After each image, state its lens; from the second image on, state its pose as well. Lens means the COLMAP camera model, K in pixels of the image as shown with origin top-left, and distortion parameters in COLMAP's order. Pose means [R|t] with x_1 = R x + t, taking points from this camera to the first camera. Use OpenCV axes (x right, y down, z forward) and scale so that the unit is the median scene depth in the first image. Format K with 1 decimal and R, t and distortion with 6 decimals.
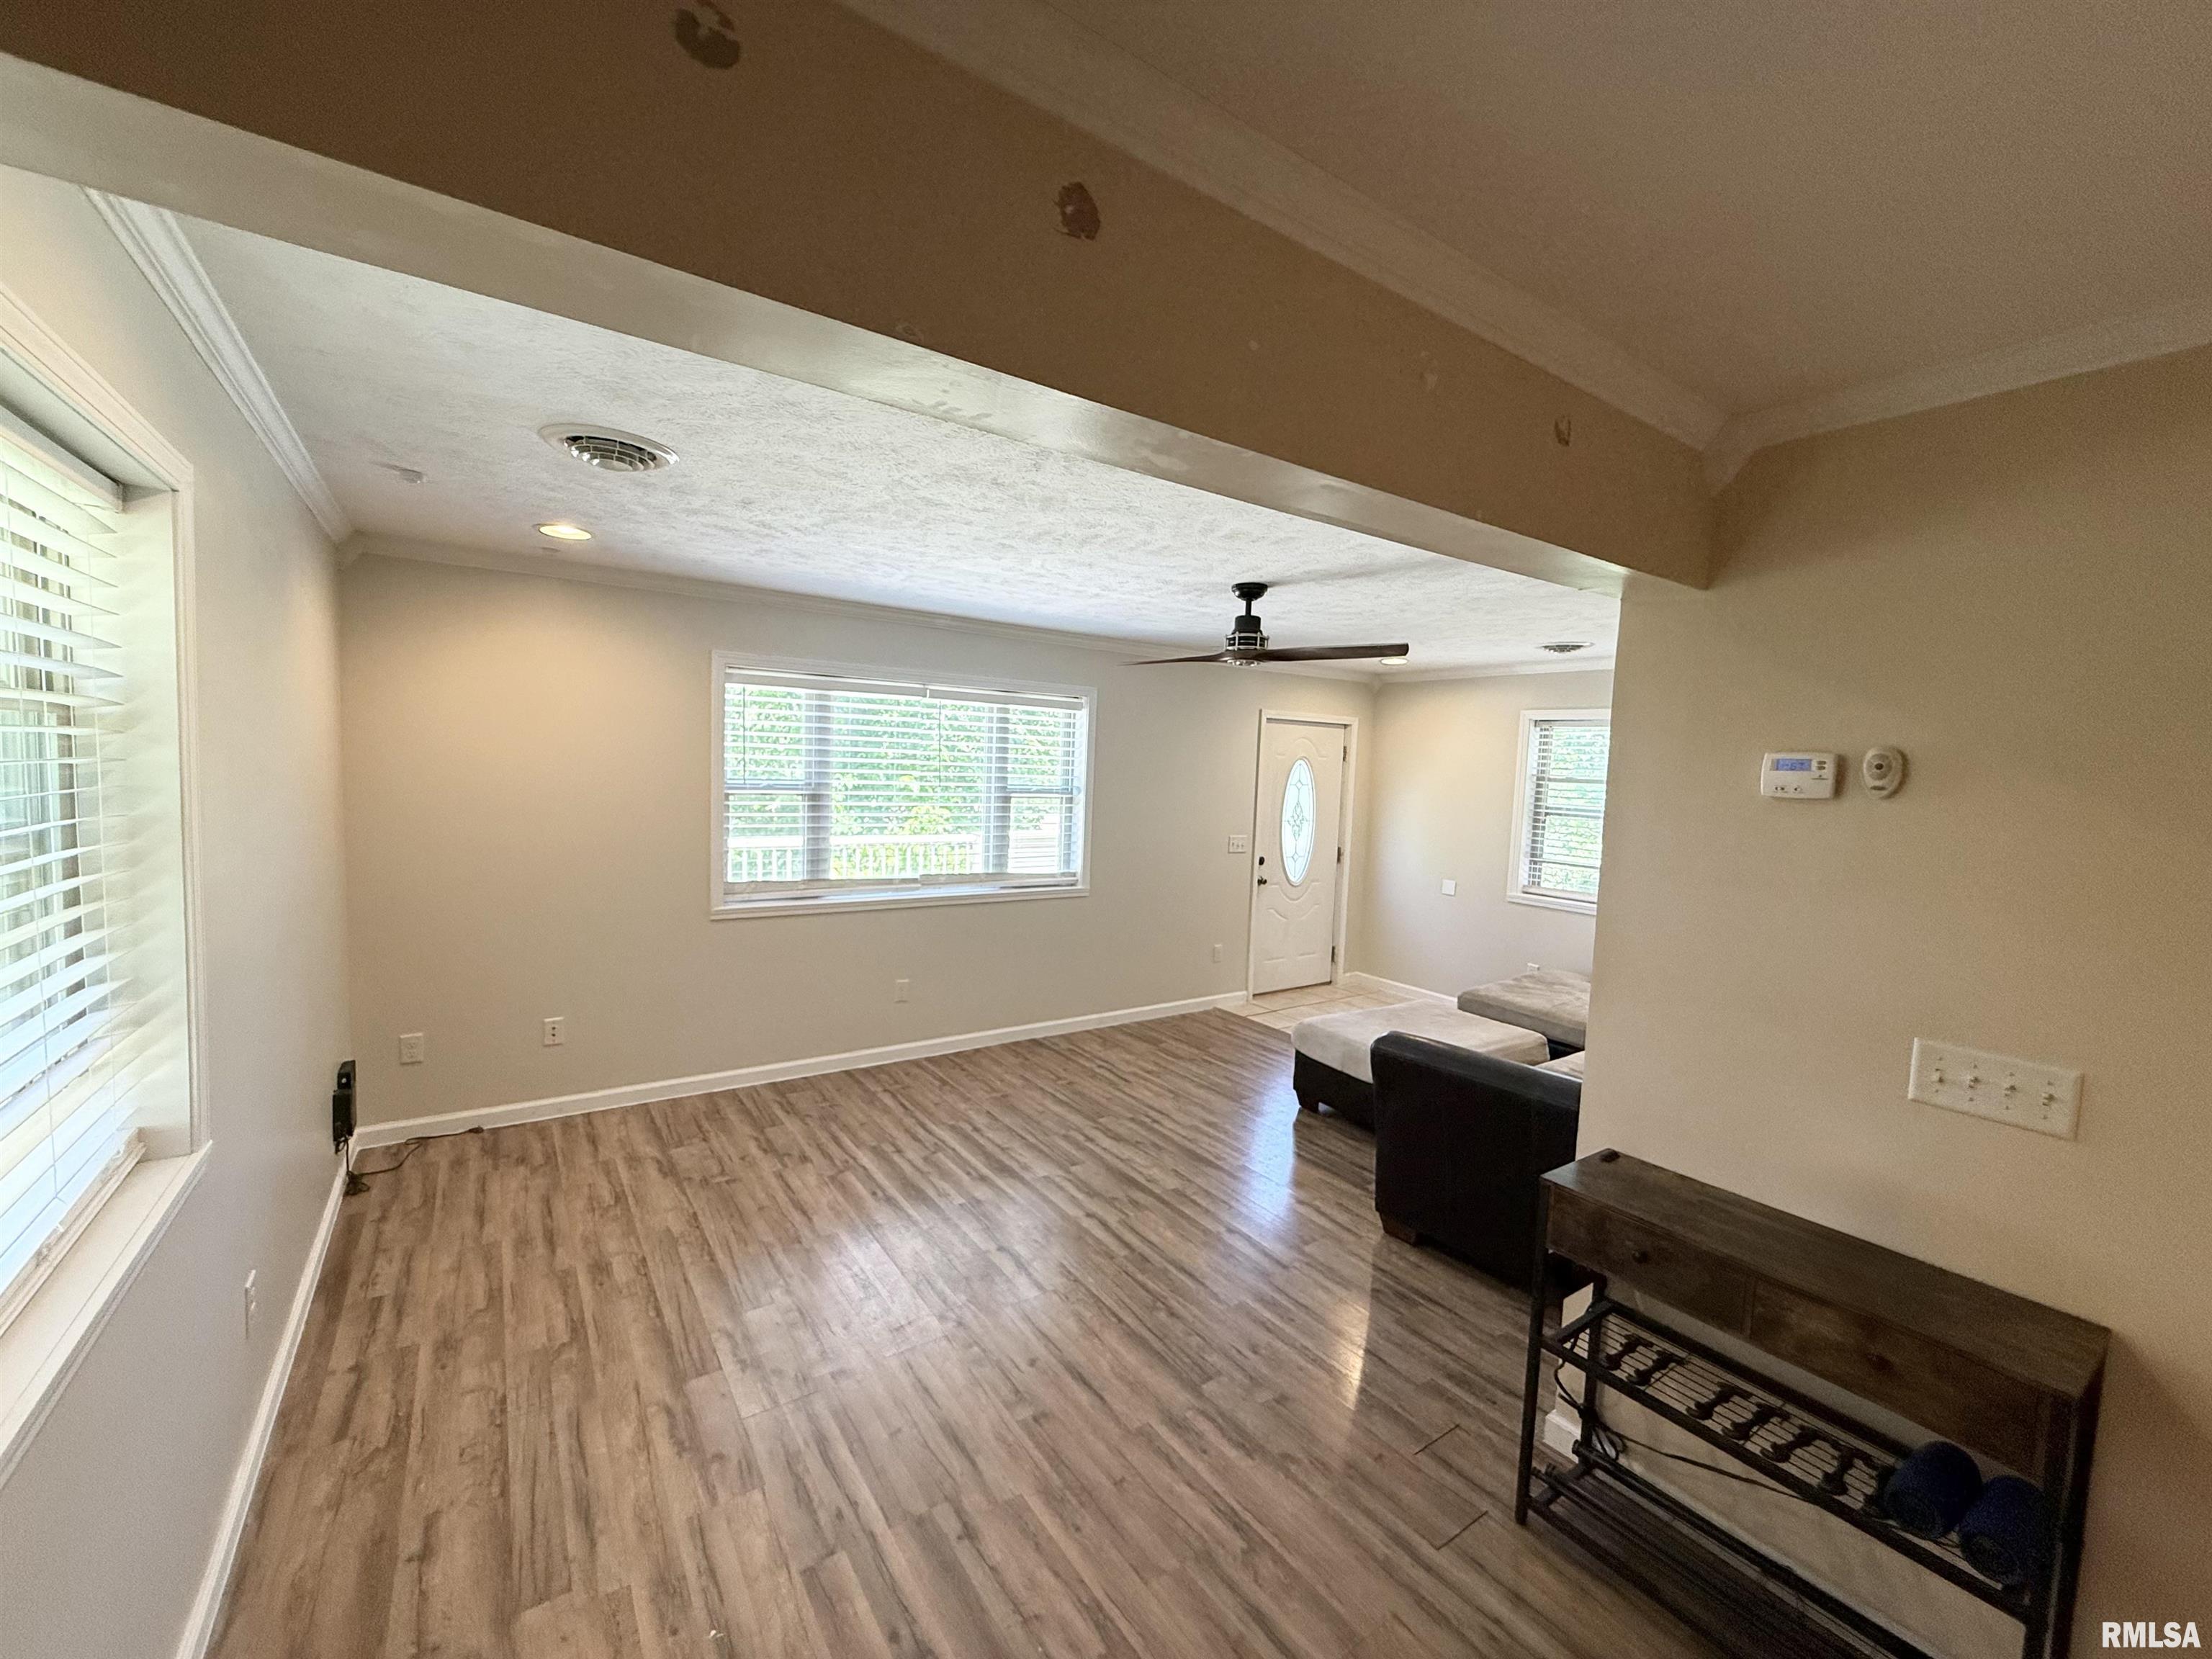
lens RADIAL K [[886.1, 0, 1100.0], [0, 886.1, 827.3], [0, 0, 1]] dist [-0.001523, 0.000912]
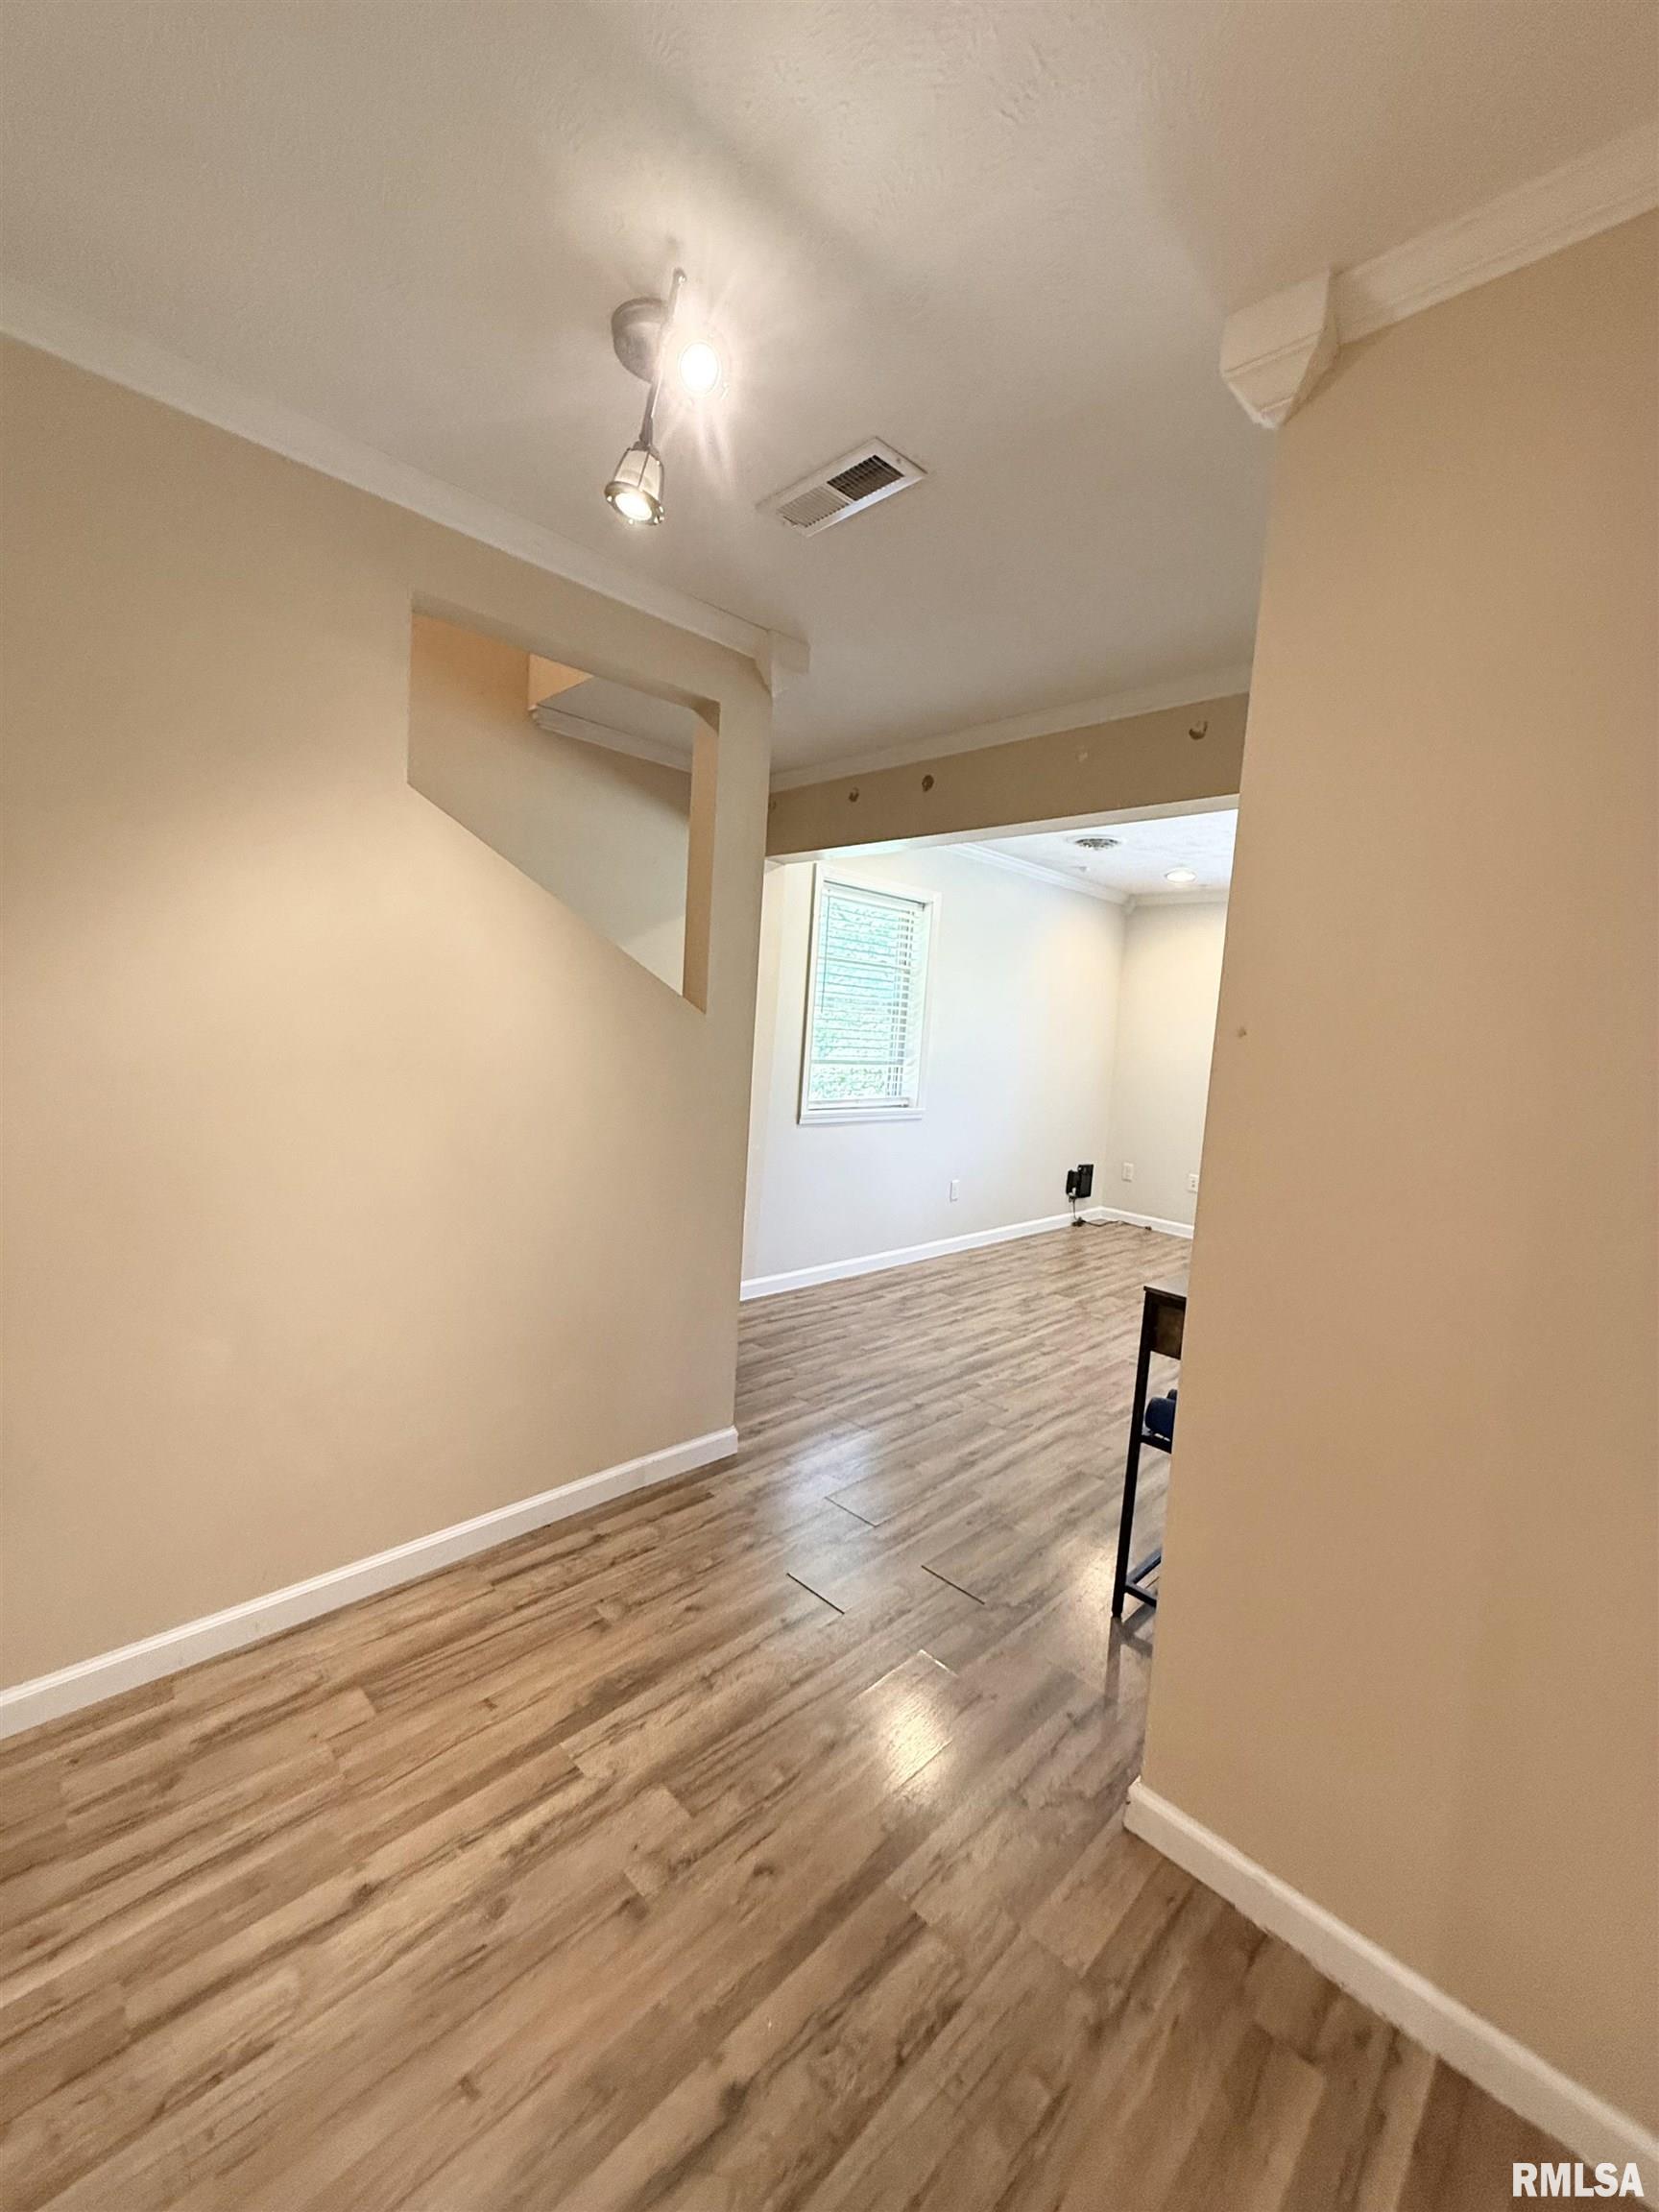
lens RADIAL K [[886.1, 0, 825.9], [0, 886.1, 1094.4], [0, 0, 1]] dist [-0.001523, 0.000912]
pose [[0.179855, 0.049868, -0.982428, 1.498927], [-0.124409, 0.991848, 0.027570, 0.196865], [0.975794, 0.117264, 0.184593, 0.066829]]
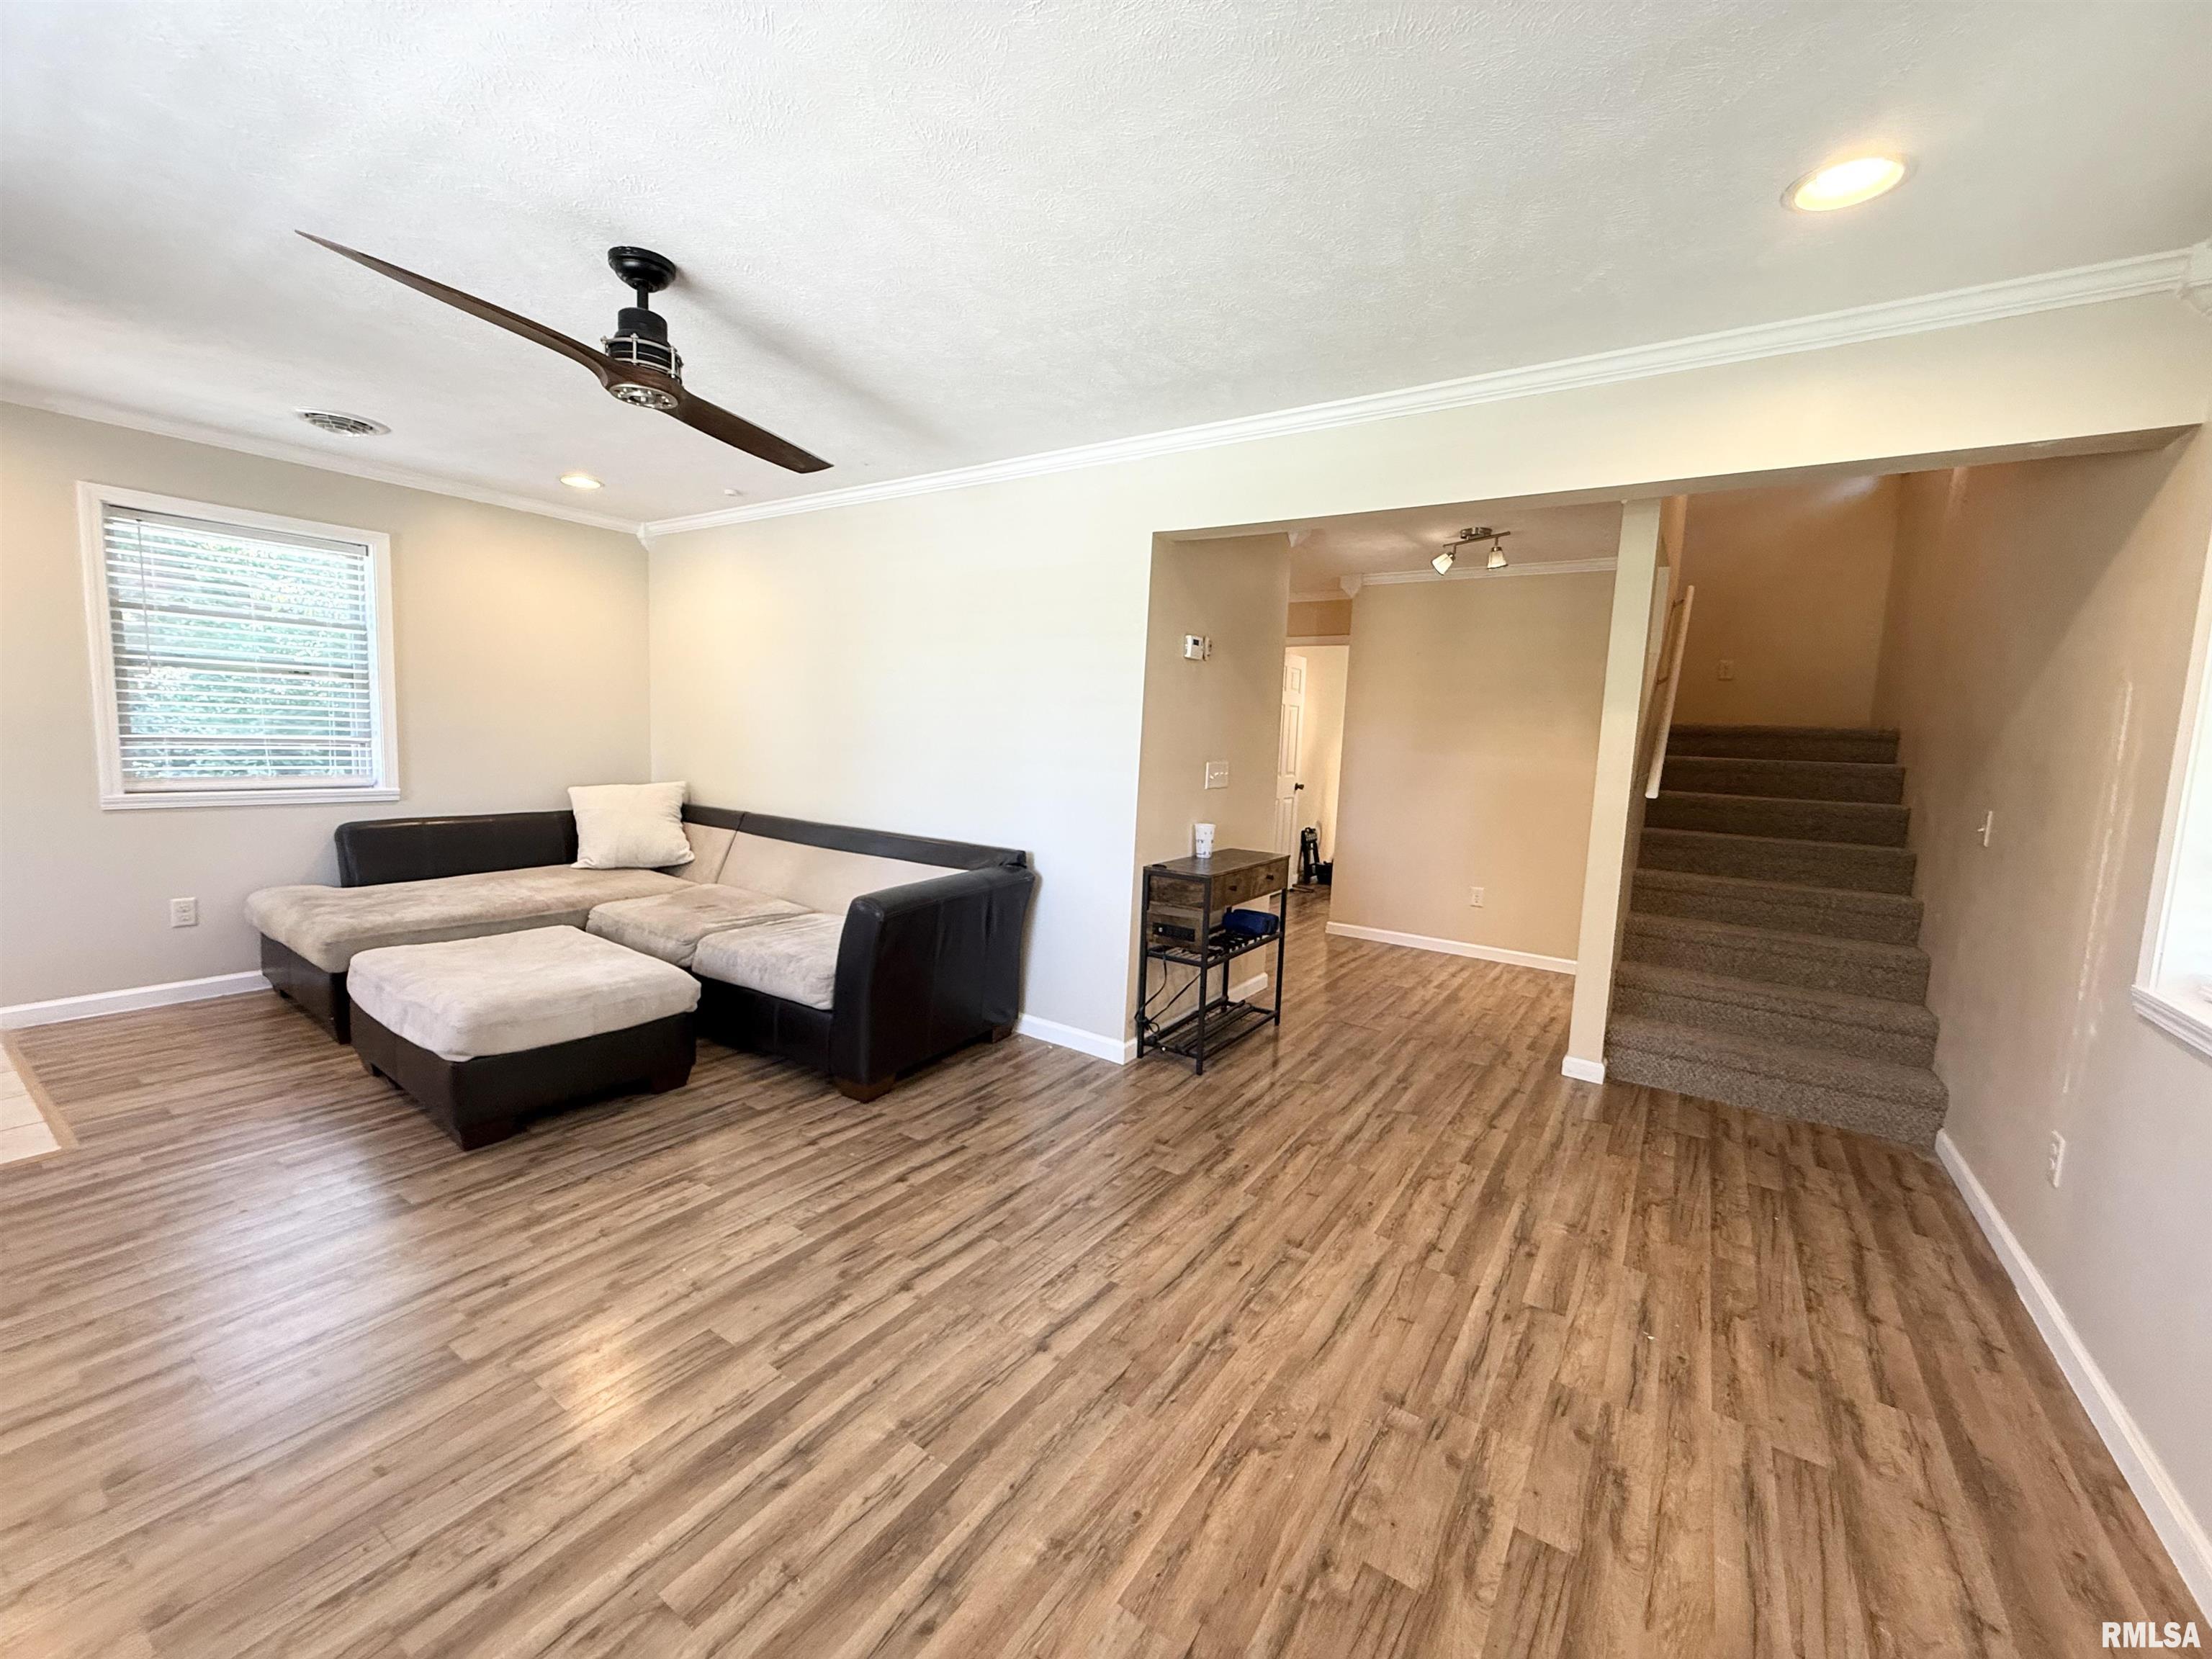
lens RADIAL K [[886.1, 0, 1102.2], [0, 886.1, 828.7], [0, 0, 1]] dist [-0.001523, 0.000912]
pose [[-0.359078, -0.158736, 0.919710, -0.908433], [0.010279, 0.984698, 0.173966, -0.002390], [-0.933251, 0.071921, -0.351952, 1.609823]]
